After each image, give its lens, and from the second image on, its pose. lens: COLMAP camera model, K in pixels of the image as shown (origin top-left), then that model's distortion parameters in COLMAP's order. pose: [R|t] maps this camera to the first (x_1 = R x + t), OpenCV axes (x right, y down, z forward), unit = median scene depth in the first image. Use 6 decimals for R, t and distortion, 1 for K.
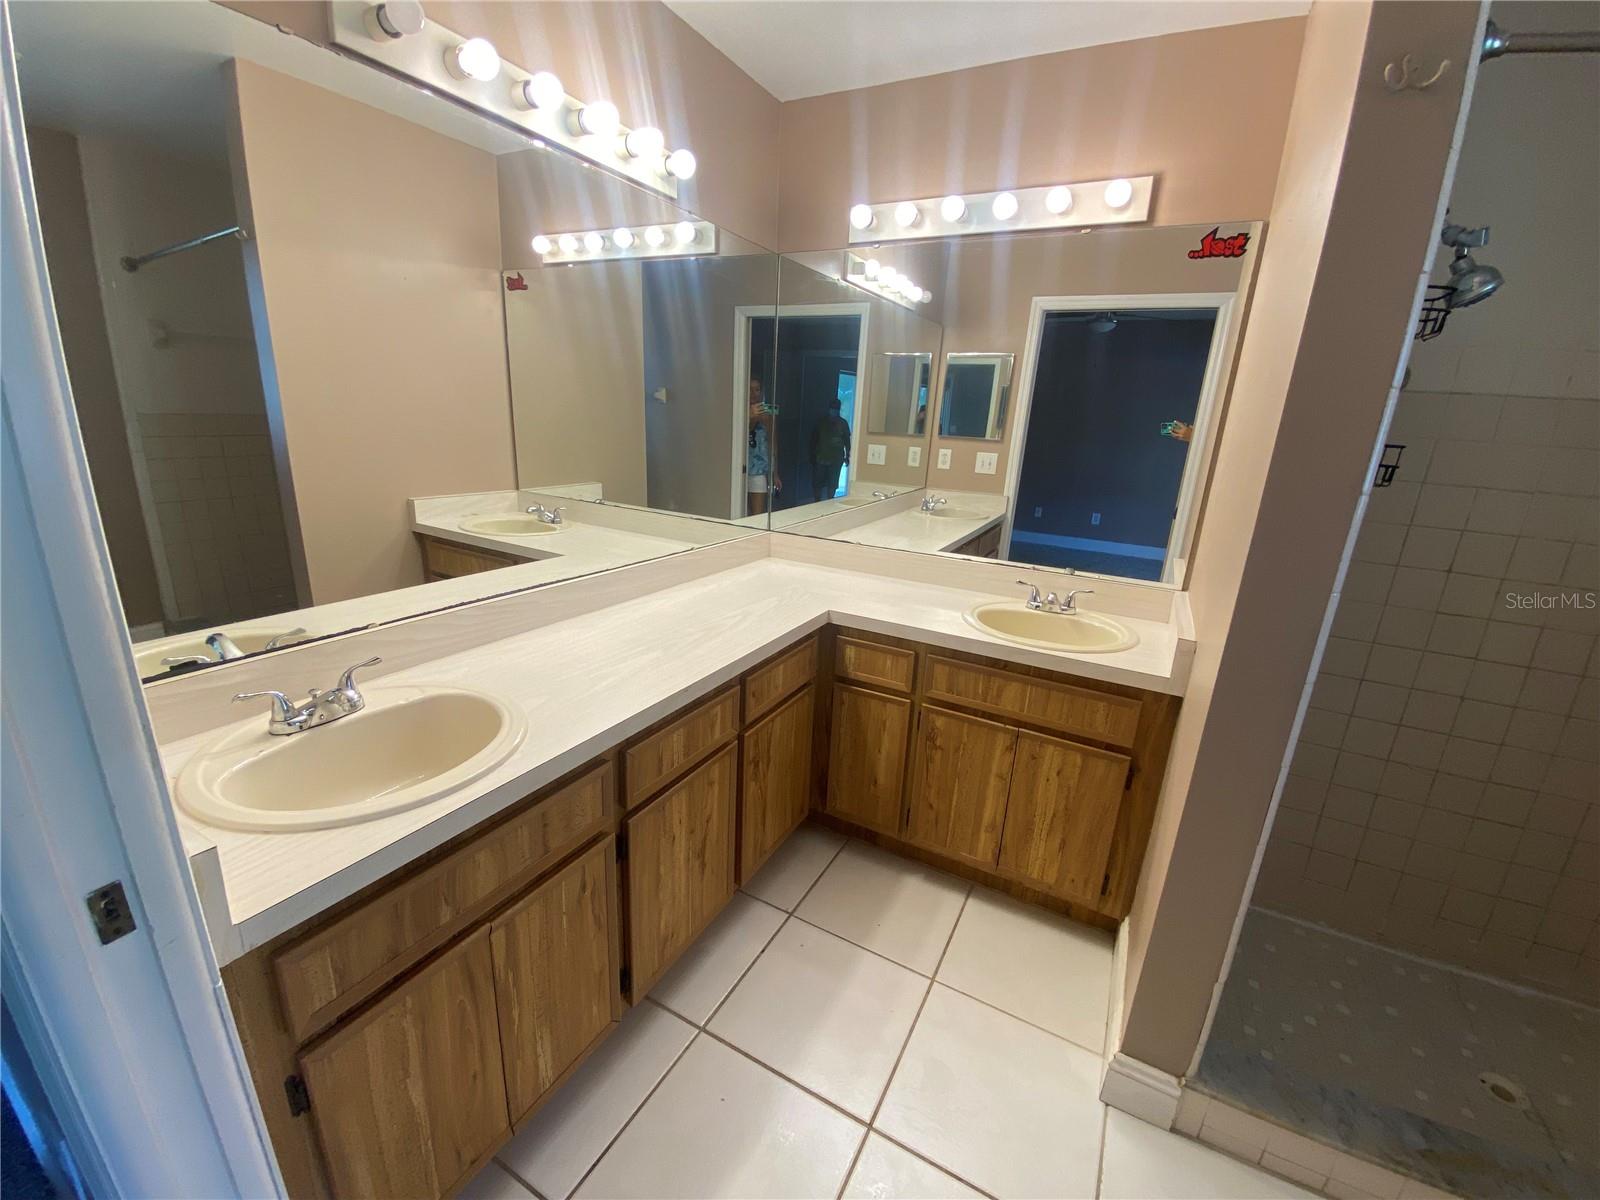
lens RADIAL K [[649.2, 0, 800.0], [0, 649.2, 600.0], [0, 0, 1]] dist [-0.000574, -0.014087]
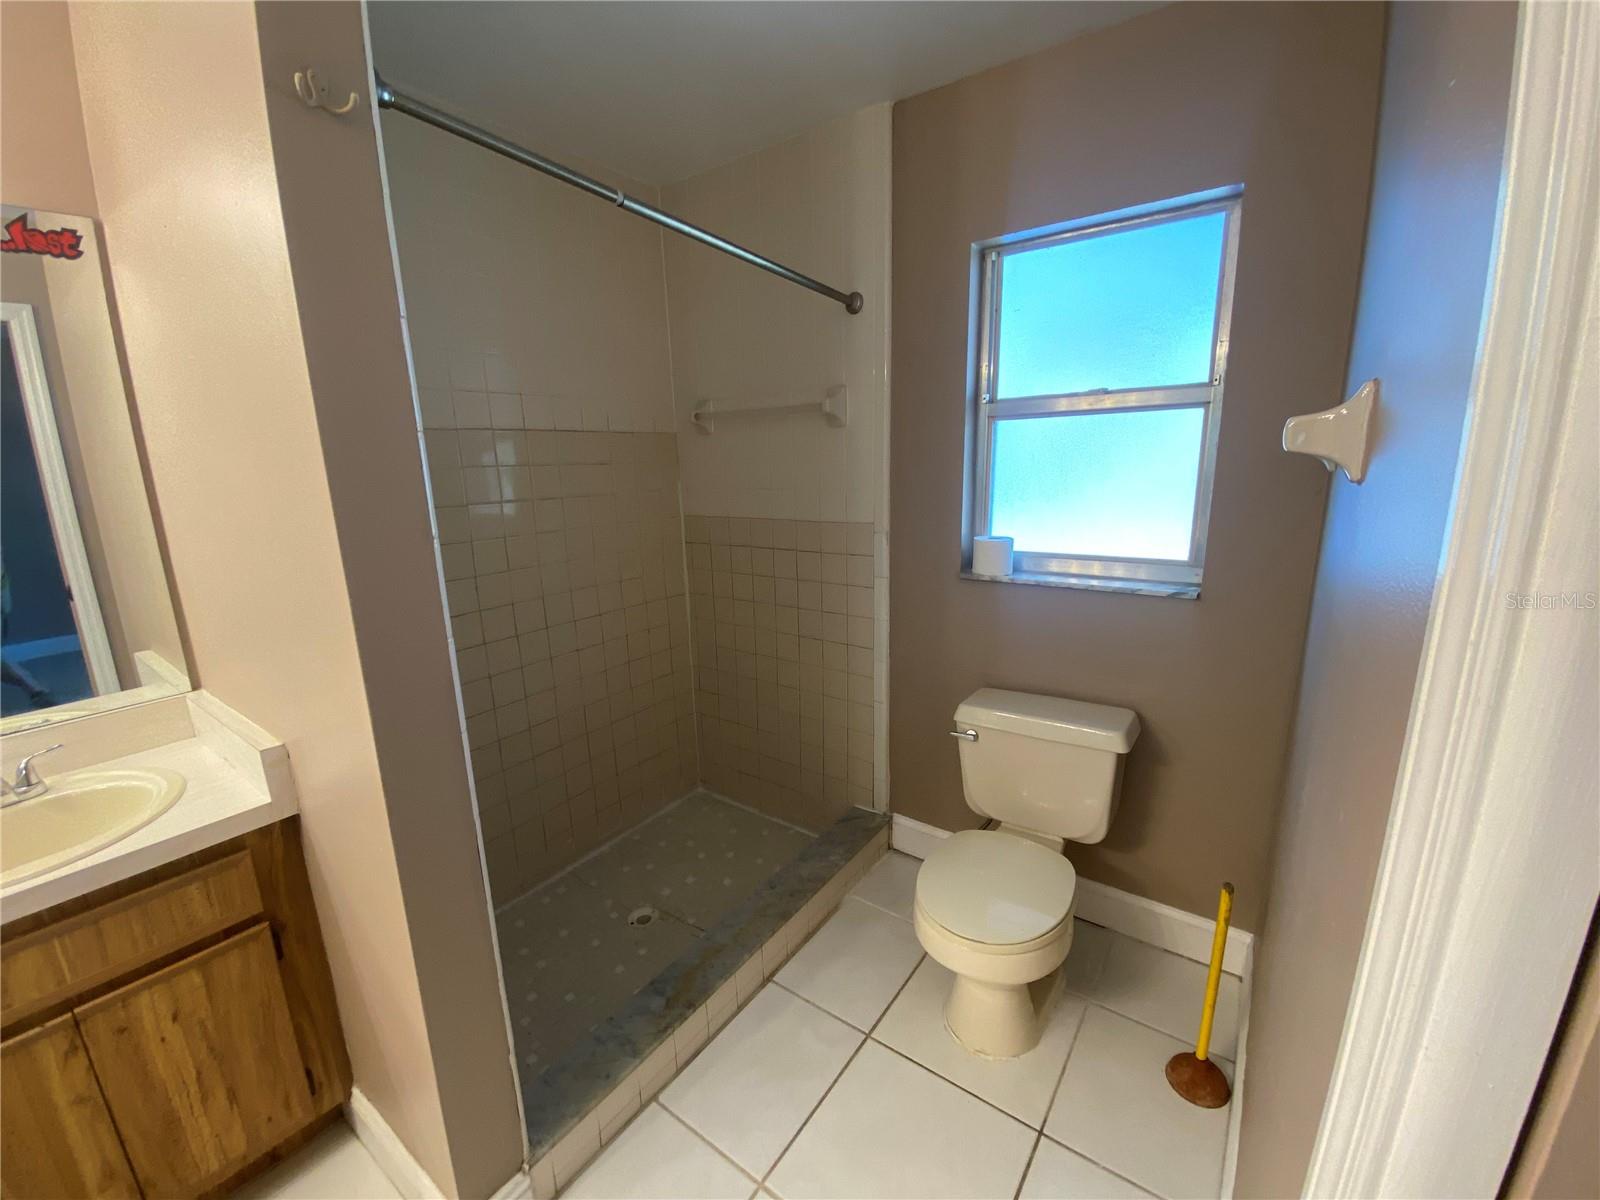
lens RADIAL K [[645.5, 0, 800.0], [0, 645.5, 600.0], [0, 0, 1]] dist [-0.003235, -0.012143]
pose [[0.124257, -0.263131, 0.956725, -0.013840], [0.301239, 0.928693, 0.216298, -0.069648], [-0.945418, 0.261326, 0.194662, 0.175489]]
